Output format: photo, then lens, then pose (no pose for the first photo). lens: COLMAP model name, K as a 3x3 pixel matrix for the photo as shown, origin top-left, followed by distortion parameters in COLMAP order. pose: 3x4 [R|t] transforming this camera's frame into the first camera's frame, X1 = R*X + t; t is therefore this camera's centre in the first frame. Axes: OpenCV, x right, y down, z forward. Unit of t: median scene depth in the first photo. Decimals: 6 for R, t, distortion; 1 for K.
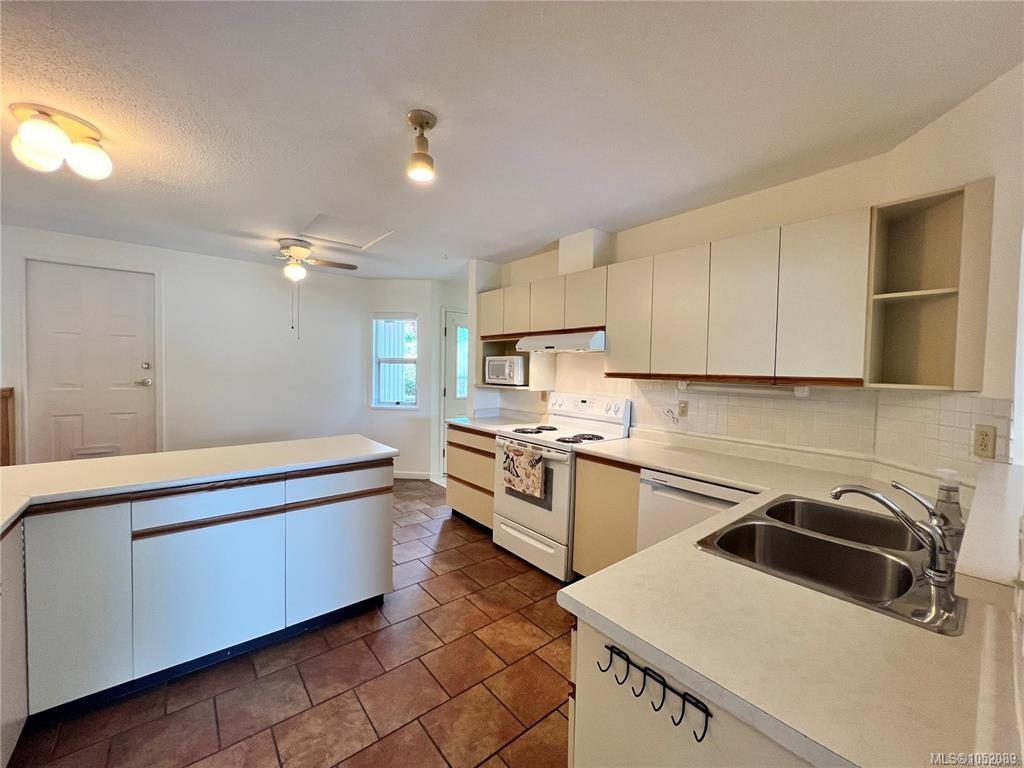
lens RADIAL K [[409.2, 0, 512.0], [0, 409.2, 384.0], [0, 0, 1]] dist [-0.000304, 0.000193]
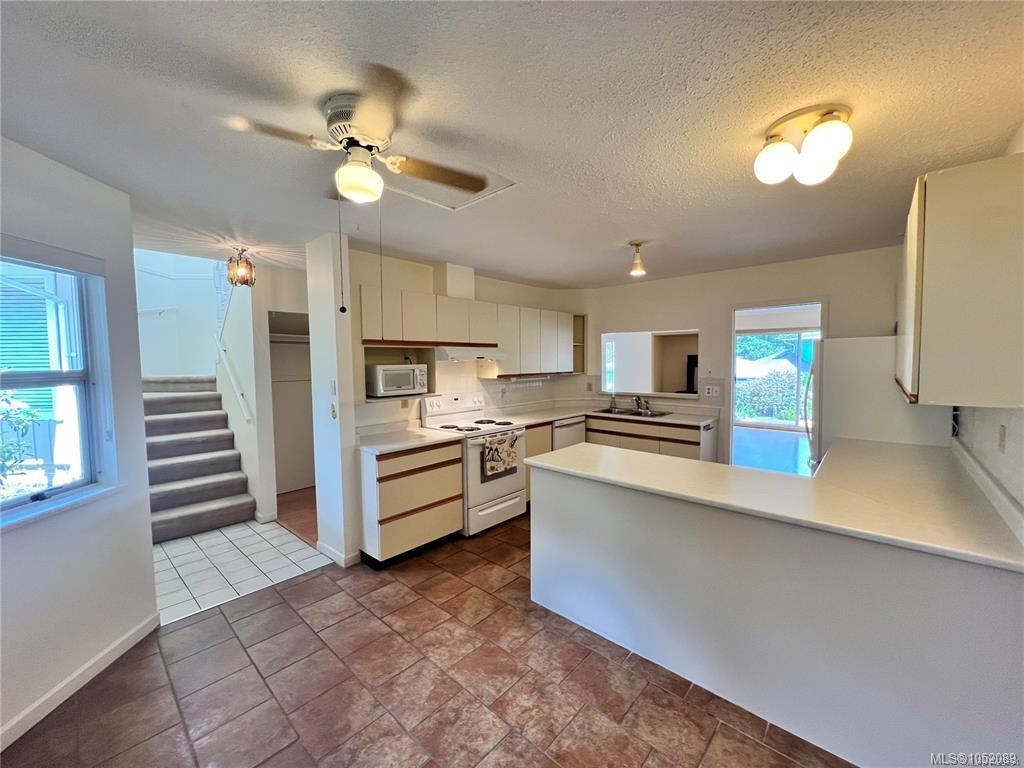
lens RADIAL K [[409.2, 0, 512.0], [0, 409.2, 384.0], [0, 0, 1]] dist [-0.000304, 0.000193]
pose [[-0.139687, -0.077781, 0.987136, -1.209884], [0.042125, 0.995541, 0.084405, -0.114580], [-0.989299, 0.053373, -0.135787, 1.108622]]
